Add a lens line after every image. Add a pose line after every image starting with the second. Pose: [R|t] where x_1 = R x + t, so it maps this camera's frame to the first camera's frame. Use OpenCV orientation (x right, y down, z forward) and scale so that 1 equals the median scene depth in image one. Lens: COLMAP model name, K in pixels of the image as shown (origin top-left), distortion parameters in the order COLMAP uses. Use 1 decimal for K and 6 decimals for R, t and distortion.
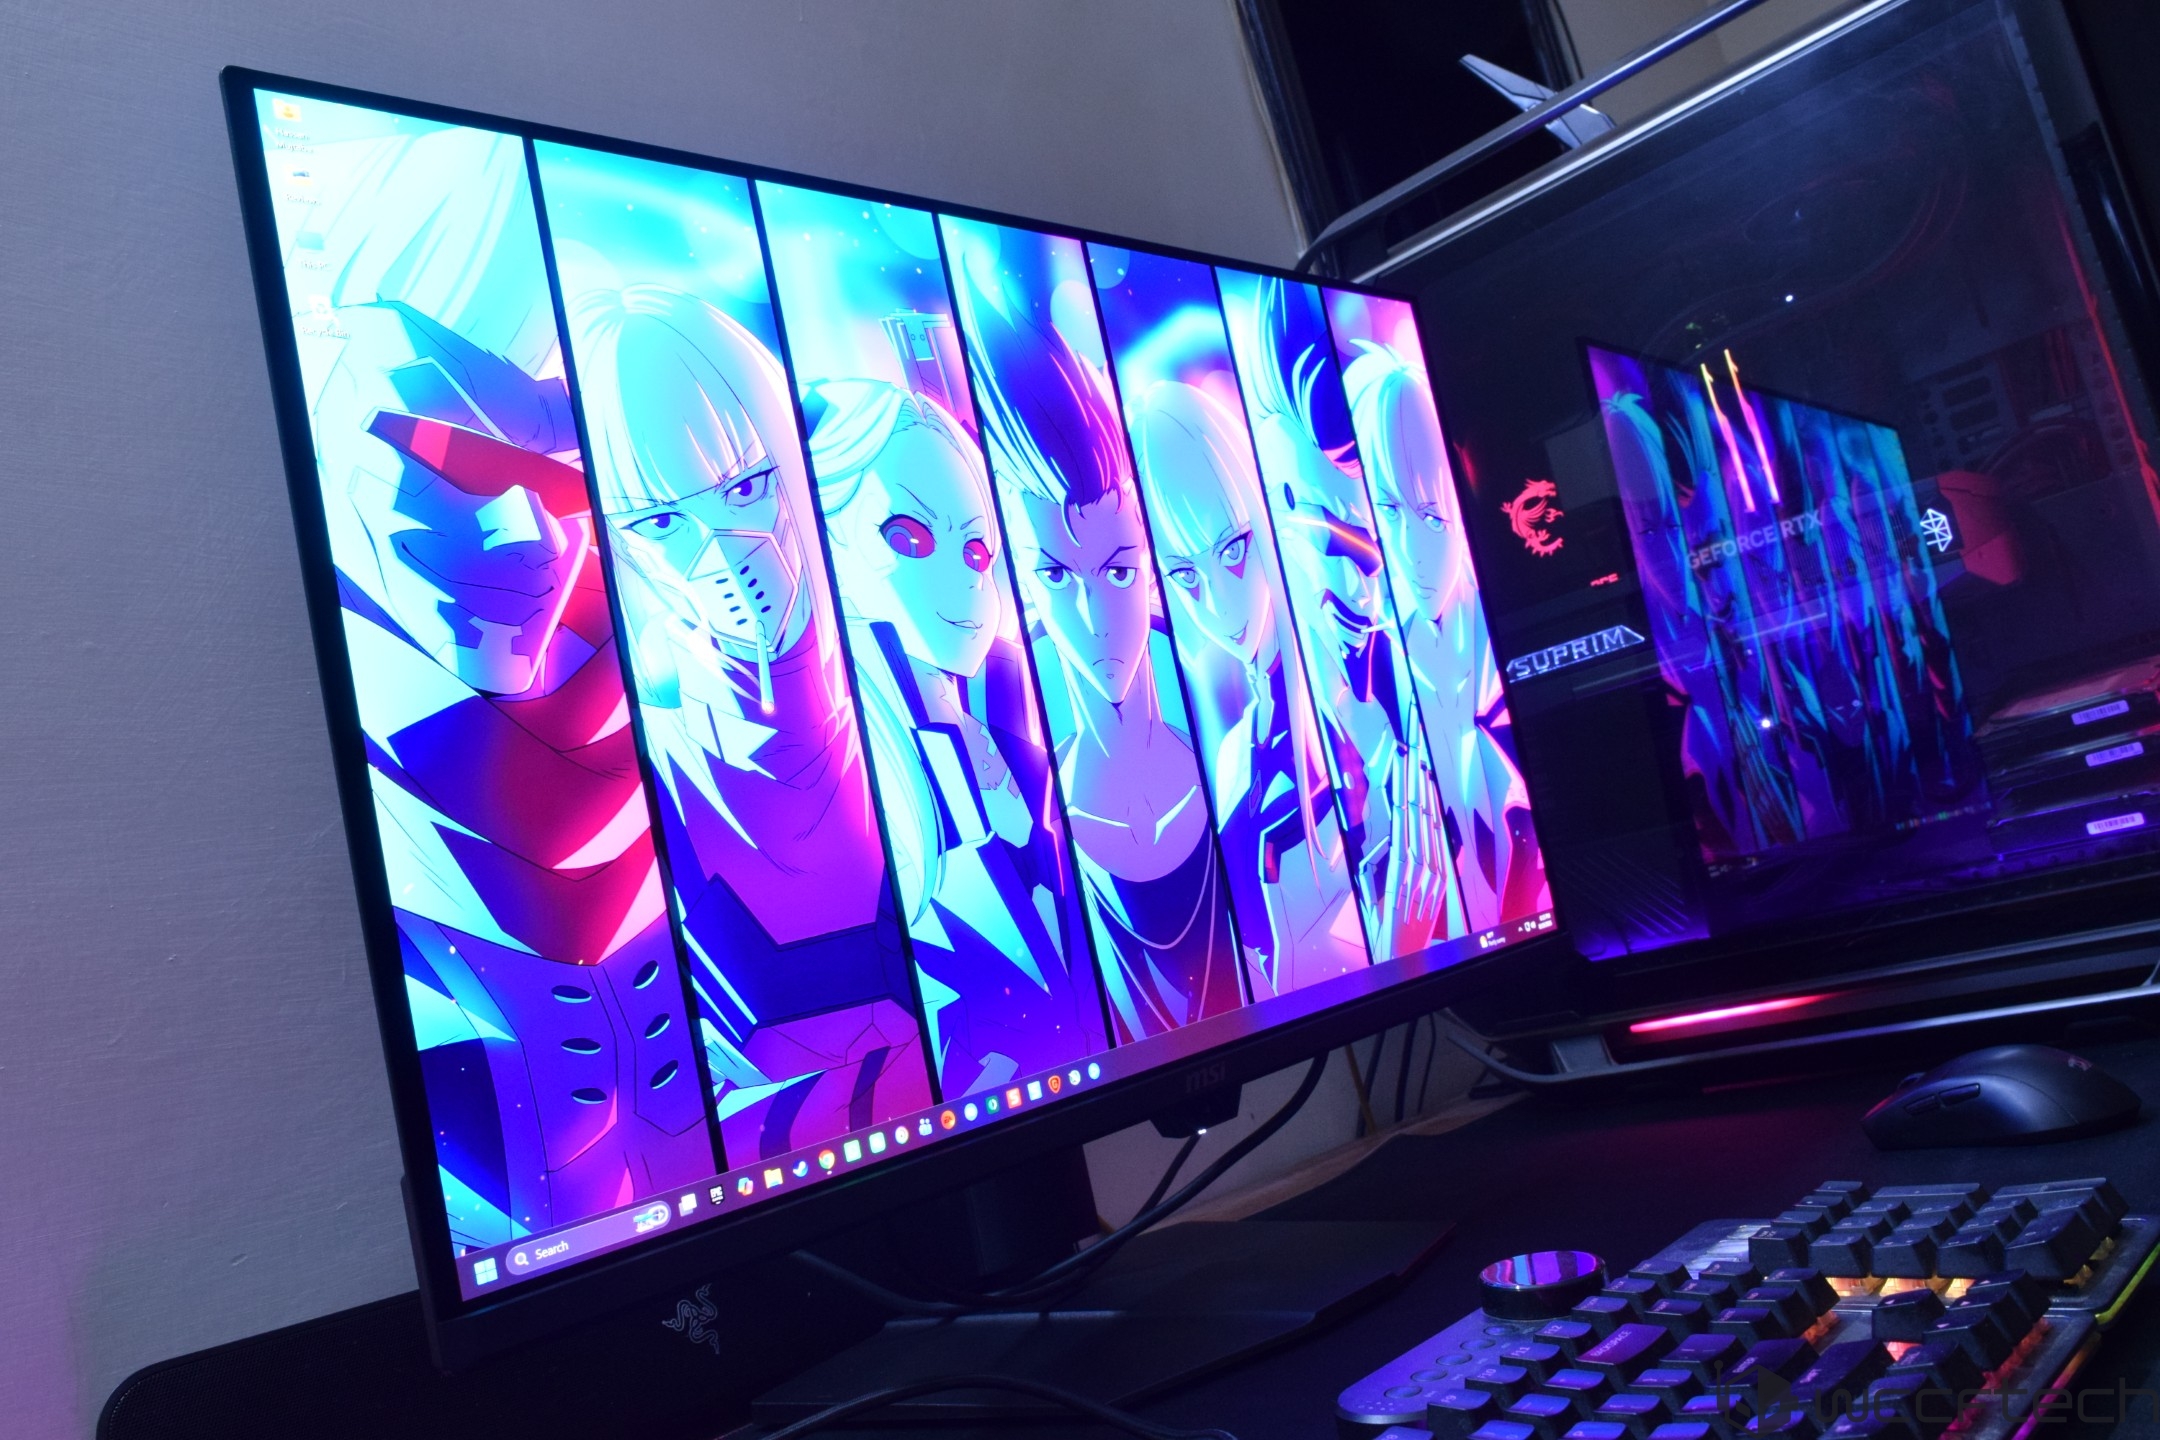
lens RADIAL K [[1712.5, 0, 1074.7], [0, 1712.5, 722.9], [0, 0, 1]] dist [-0.018988, 0.003071]
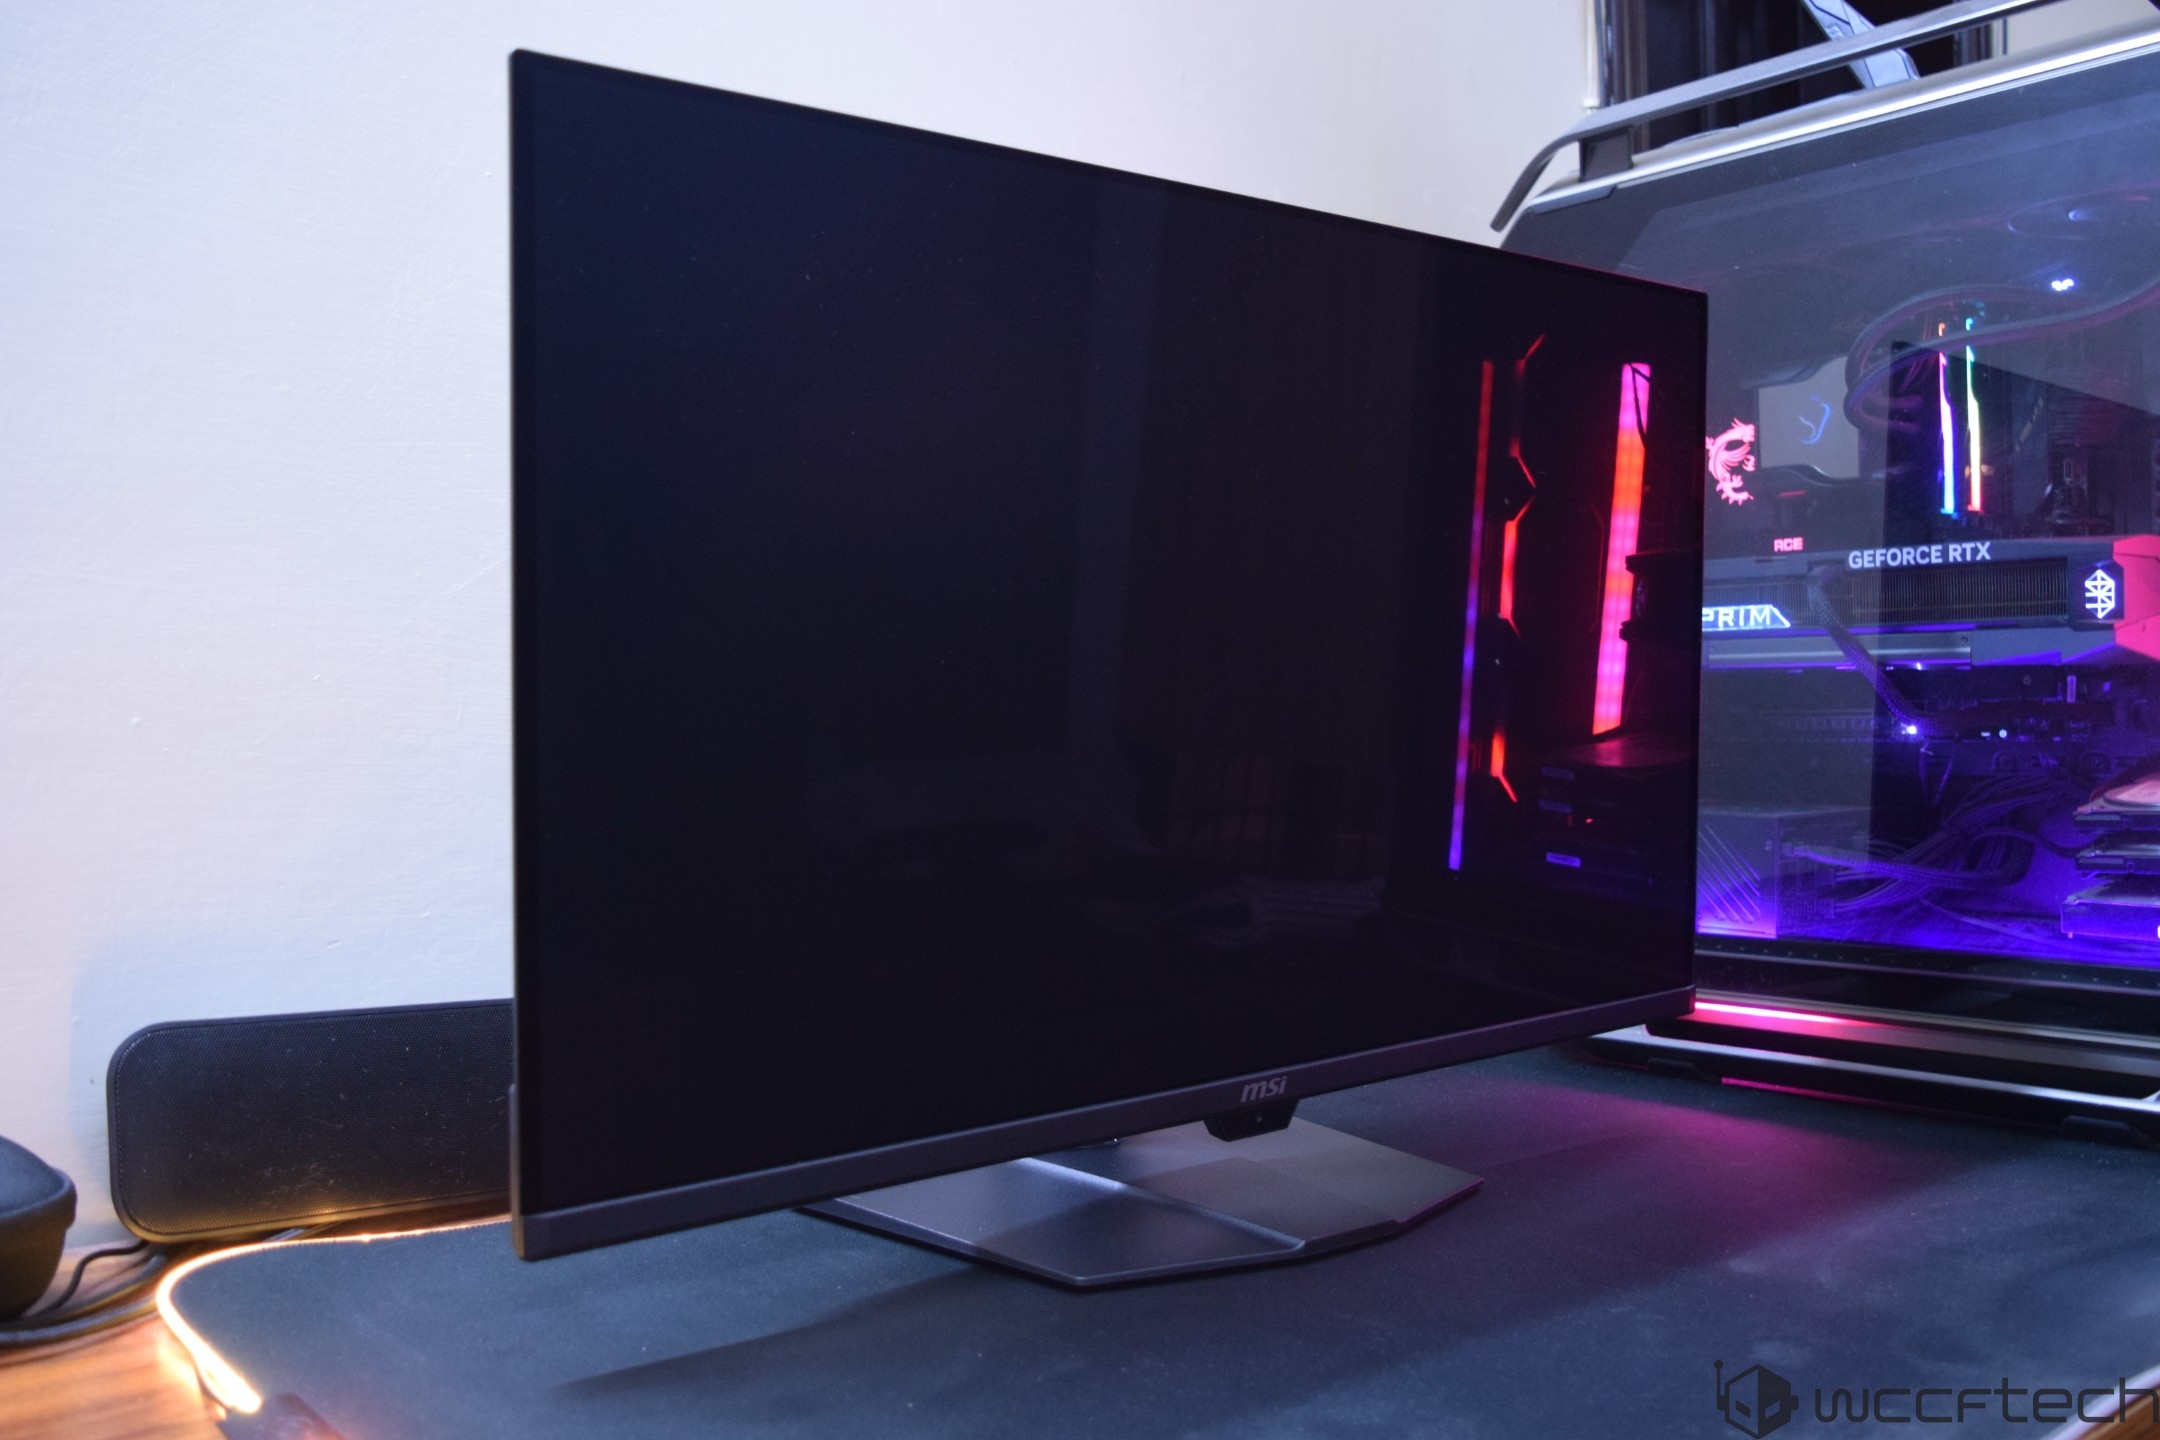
lens RADIAL K [[1903.4, 0, 1081.9], [0, 1903.4, 716.6], [0, 0, 1]] dist [-0.022808, 0.008453]
pose [[0.970585, 0.217286, -0.103687, 0.067076], [-0.199372, 0.966810, 0.159777, -0.091020], [0.134963, -0.134404, 0.981693, -0.115569]]
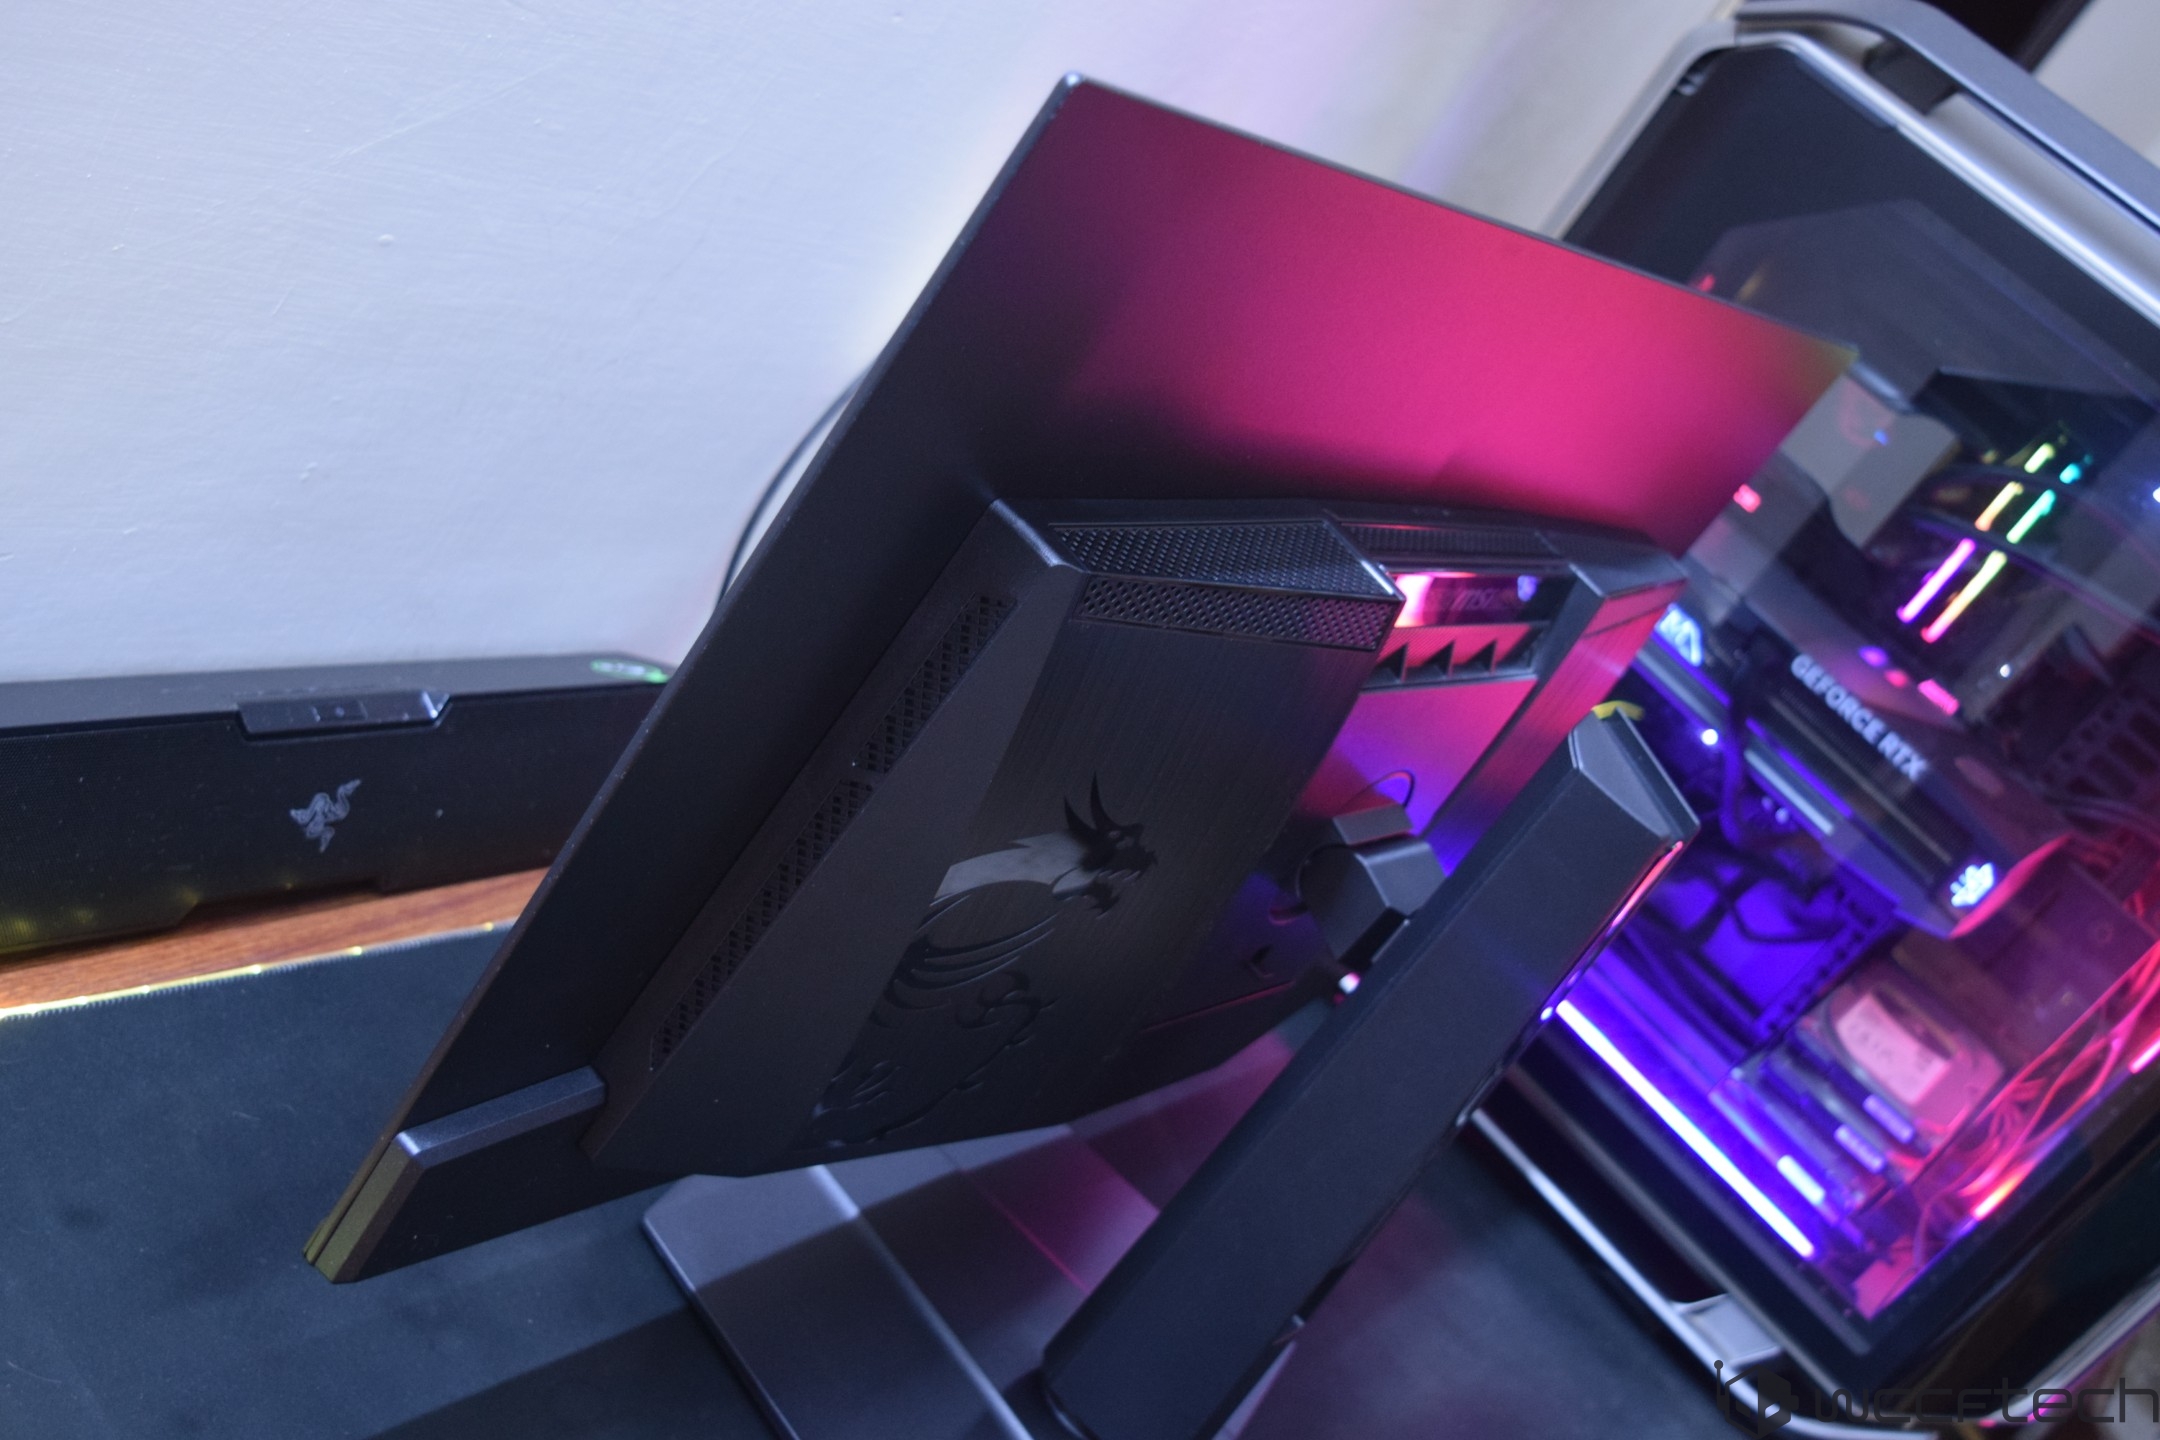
lens RADIAL K [[2311.7, 0, 1081.9], [0, 2311.7, 721.5], [0, 0, 1]] dist [-0.007387, 0.000000]
pose [[0.701465, 0.588207, 0.402443, -0.331596], [-0.711513, 0.545337, 0.443121, -0.327237], [0.041179, -0.597177, 0.801052, 0.040766]]
